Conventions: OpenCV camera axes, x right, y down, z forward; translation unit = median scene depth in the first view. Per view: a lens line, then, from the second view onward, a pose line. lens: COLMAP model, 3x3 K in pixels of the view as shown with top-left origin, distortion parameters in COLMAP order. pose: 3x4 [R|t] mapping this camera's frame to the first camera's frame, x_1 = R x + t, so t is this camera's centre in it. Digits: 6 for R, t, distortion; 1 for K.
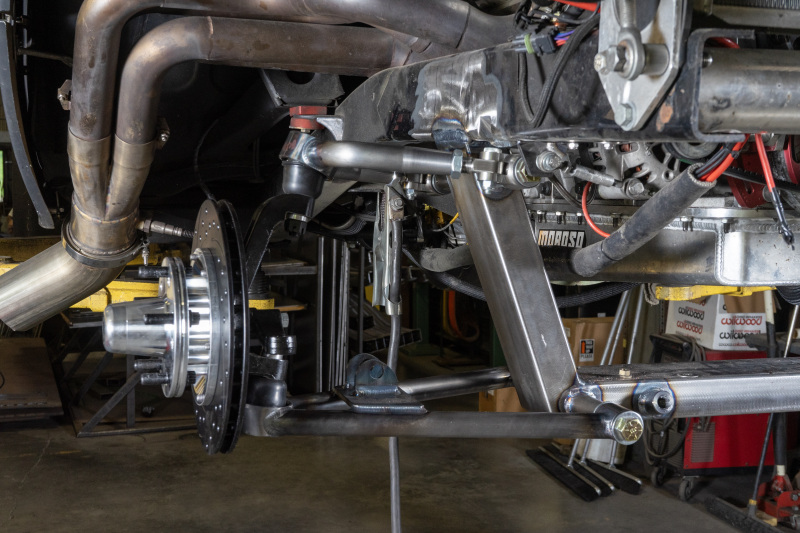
lens RADIAL K [[1133.7, 0, 400.0], [0, 1133.7, 266.5], [0, 0, 1]] dist [0.028994, -0.021539]
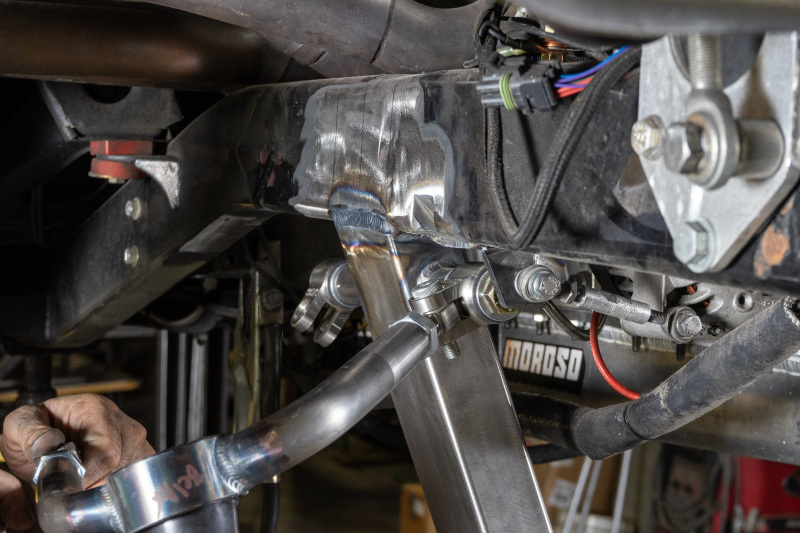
lens RADIAL K [[1643.2, 0, 400.0], [0, 1643.2, 266.5], [0, 0, 1]] dist [0.044324, 0.244695]
pose [[0.997515, -0.001759, 0.070427, 0.005695], [0.003203, 0.999787, -0.020386, -0.079786], [-0.070376, 0.020561, 0.997309, 0.182538]]
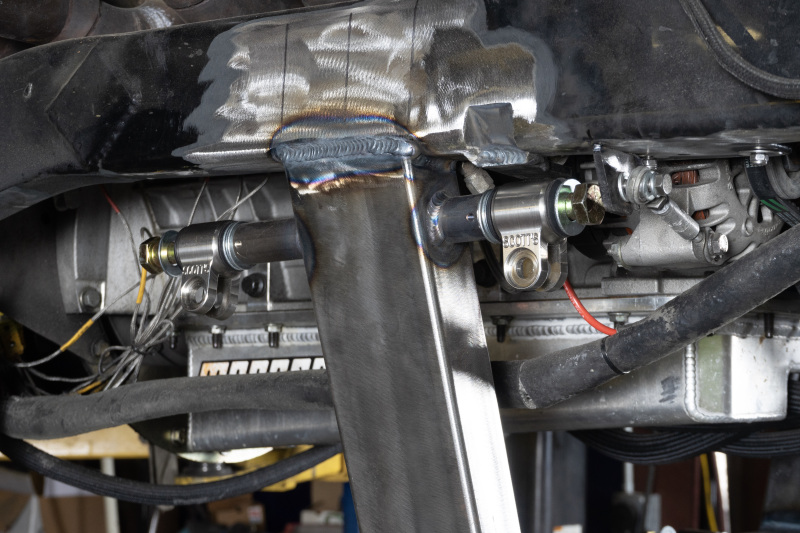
lens RADIAL K [[1643.2, 0, 400.0], [0, 1643.2, 266.5], [0, 0, 1]] dist [0.044324, 0.244695]
pose [[0.822481, 0.031541, 0.567917, -0.402297], [0.046233, 0.991450, -0.122020, 0.038497], [-0.566910, 0.126616, 0.813991, 0.389771]]
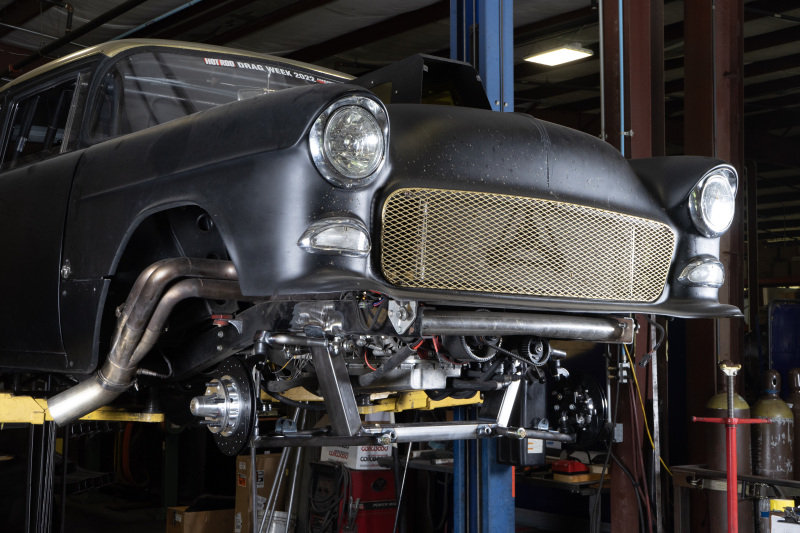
lens RADIAL K [[1133.7, 0, 400.0], [0, 1133.7, 266.5], [0, 0, 1]] dist [0.028994, -0.021539]
pose [[0.939894, 0.024800, 0.340564, -0.709614], [0.025656, 0.989411, -0.142855, 0.120825], [-0.340501, 0.143006, 0.929305, -1.609869]]
